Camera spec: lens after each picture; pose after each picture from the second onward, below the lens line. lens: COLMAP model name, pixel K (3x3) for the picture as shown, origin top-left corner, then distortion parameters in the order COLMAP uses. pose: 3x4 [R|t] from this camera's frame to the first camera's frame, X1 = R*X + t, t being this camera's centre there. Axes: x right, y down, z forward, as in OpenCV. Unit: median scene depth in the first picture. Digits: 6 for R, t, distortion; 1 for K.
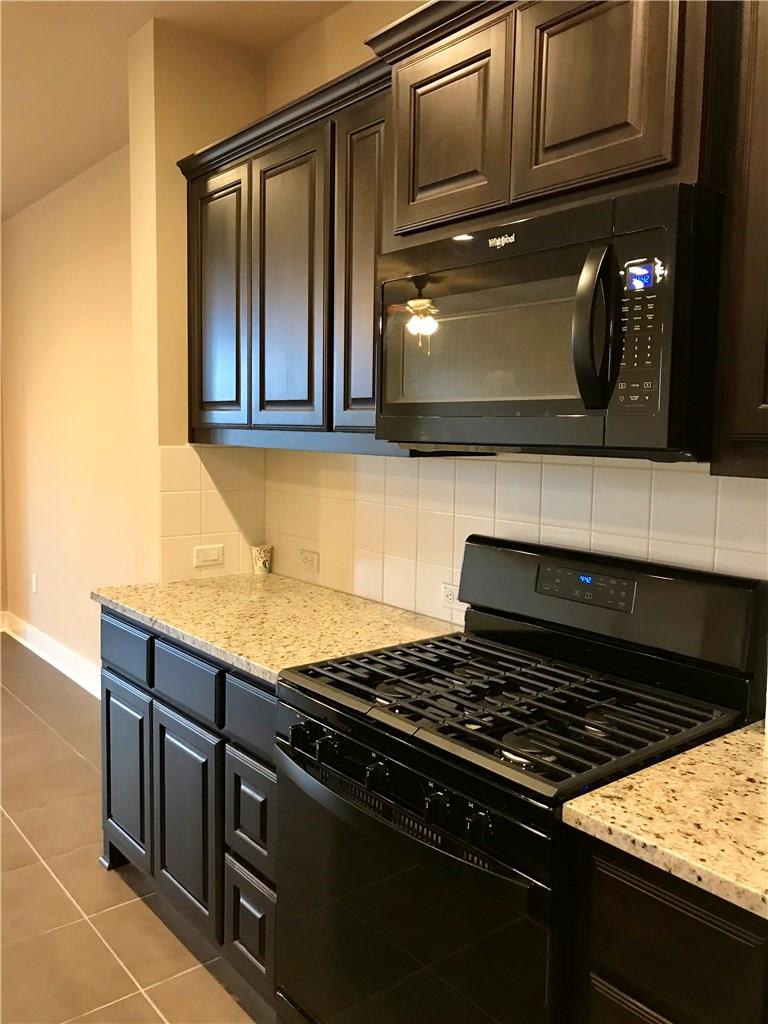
lens RADIAL K [[836.8, 0, 386.7], [0, 836.8, 498.7], [0, 0, 1]] dist [0.028048, 0.007412]
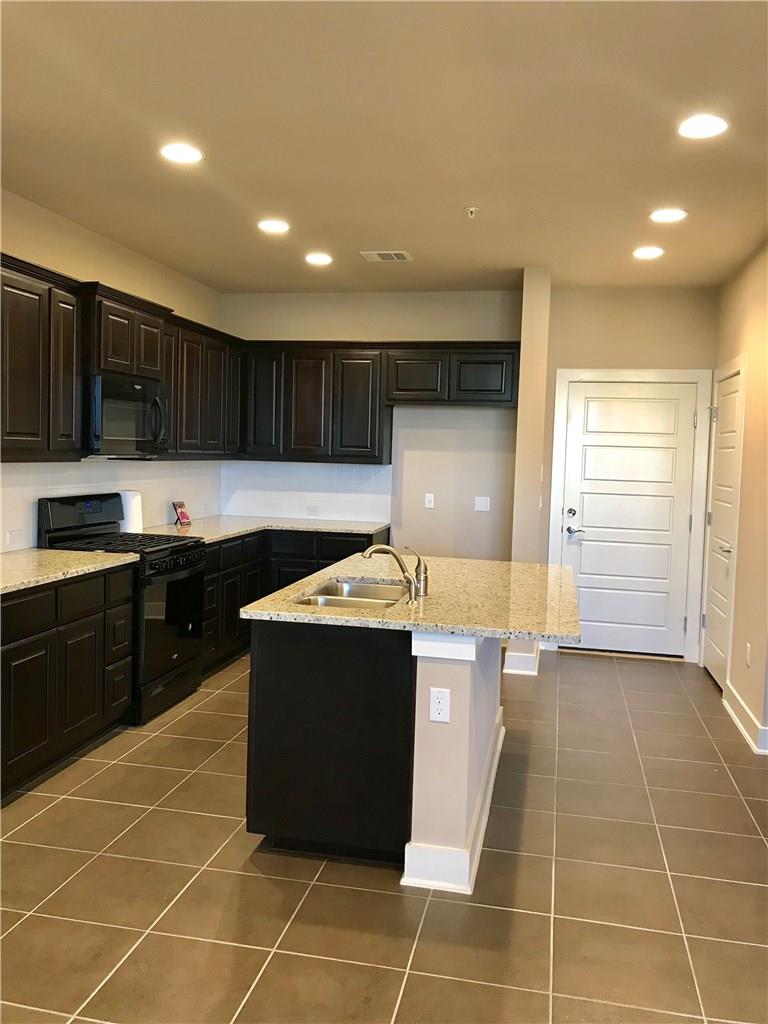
lens RADIAL K [[836.8, 0, 386.7], [0, 836.8, 498.7], [0, 0, 1]] dist [0.028048, 0.007412]
pose [[-0.625551, -0.086034, 0.775425, -2.970975], [0.021854, 0.991579, 0.127646, -0.294782], [-0.779877, 0.096795, -0.618403, 2.356061]]
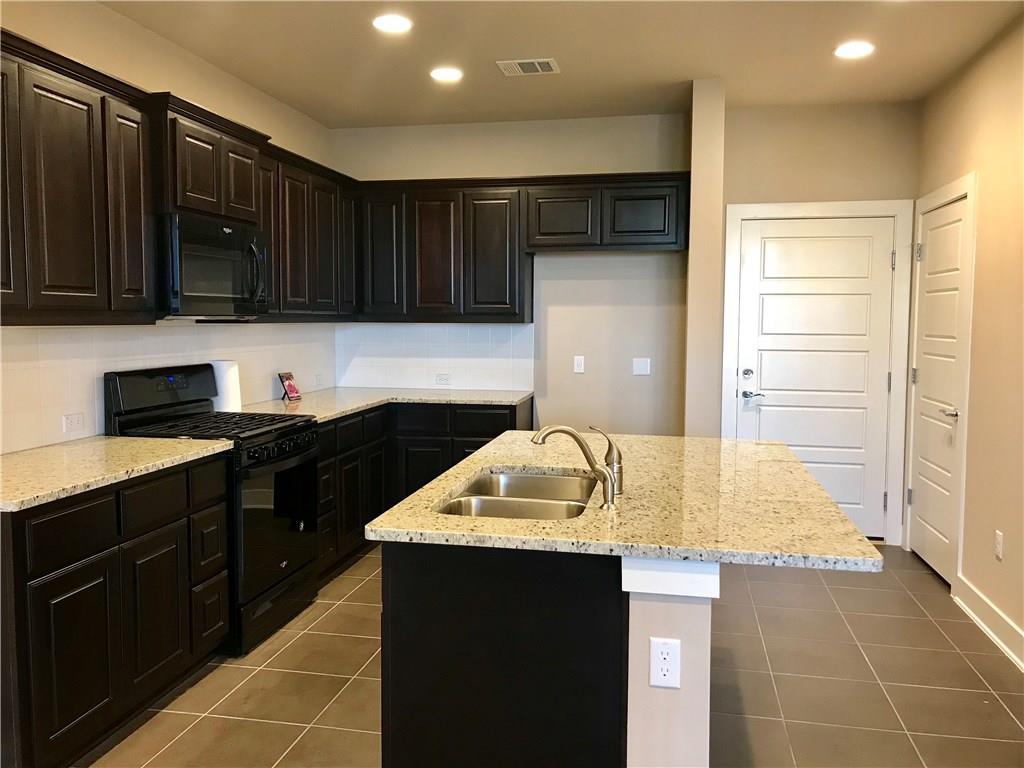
lens RADIAL K [[837.6, 0, 502.7], [0, 837.6, 373.9], [0, 0, 1]] dist [0.005837, 0.004108]
pose [[-0.626934, -0.078126, 0.775145, -2.398673], [0.047754, 0.989235, 0.138327, -0.209744], [-0.777607, 0.123738, -0.616454, 2.051749]]
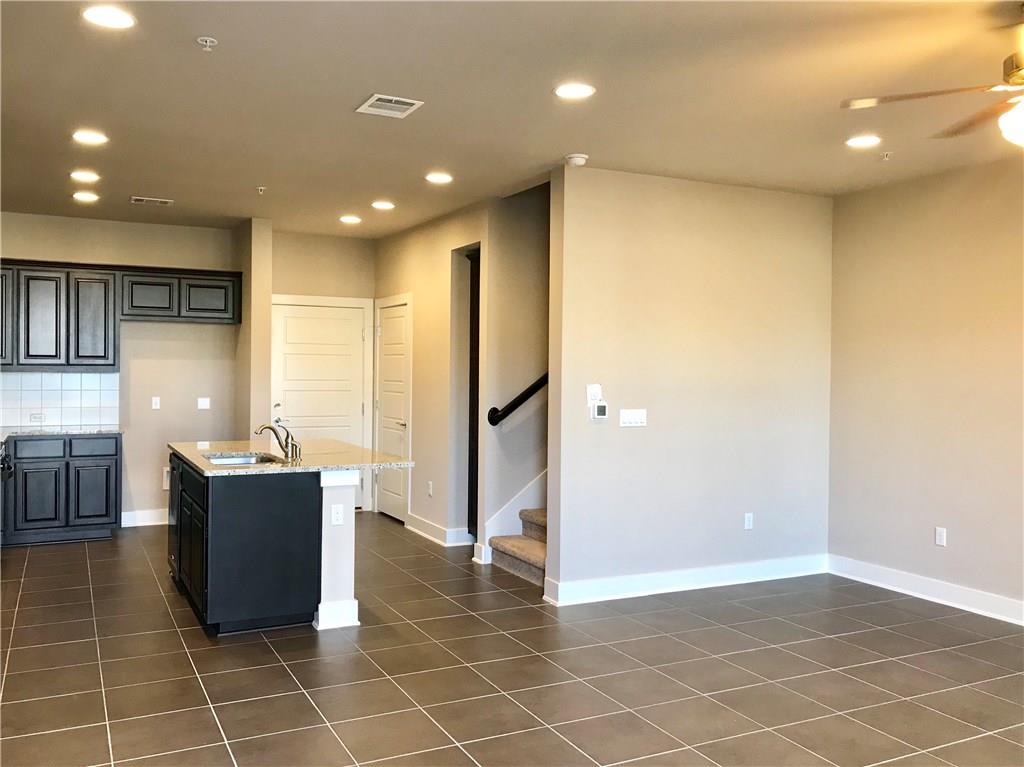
lens RADIAL K [[869.5, 0, 512.0], [0, 869.5, 383.5], [0, 0, 1]] dist [0.002378, 0.001589]
pose [[-0.977584, -0.038405, 0.207014, -2.904713], [-0.016395, 0.994123, 0.107005, -0.438496], [-0.209907, 0.101212, -0.972469, 4.168837]]
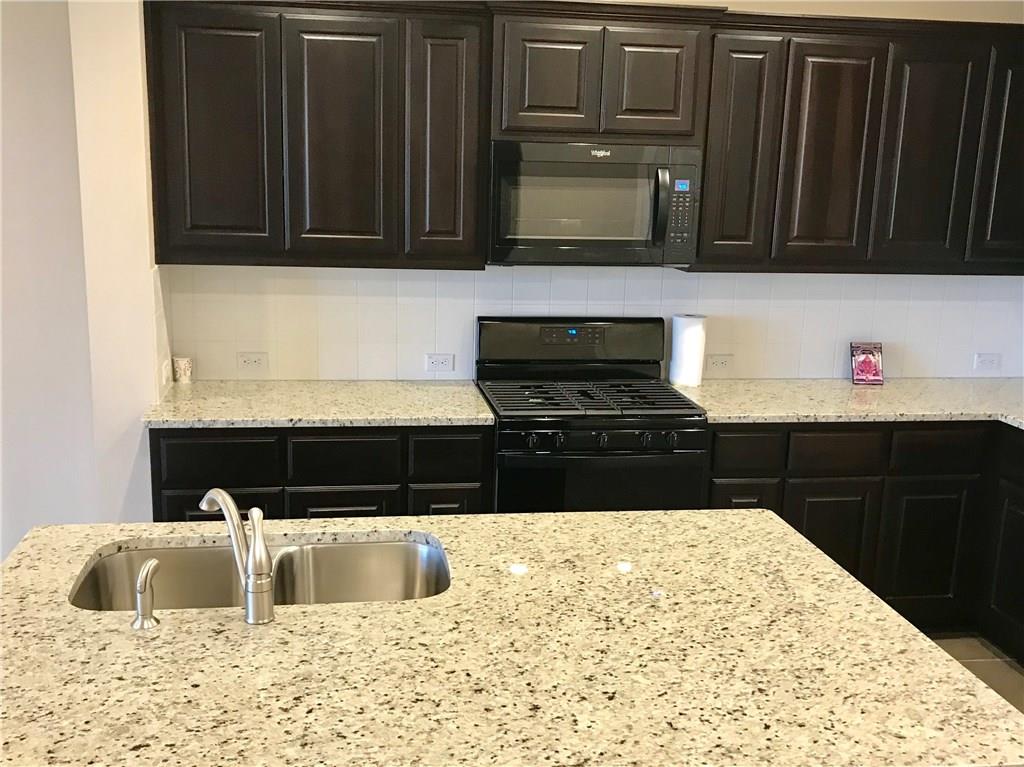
lens RADIAL K [[836.8, 0, 511.1], [0, 836.8, 377.5], [0, 0, 1]] dist [0.028048, 0.007412]
pose [[0.530600, -0.176870, 0.828963, -1.718503], [0.061310, 0.983434, 0.170585, -0.157796], [-0.845402, -0.039689, 0.532654, 0.167883]]
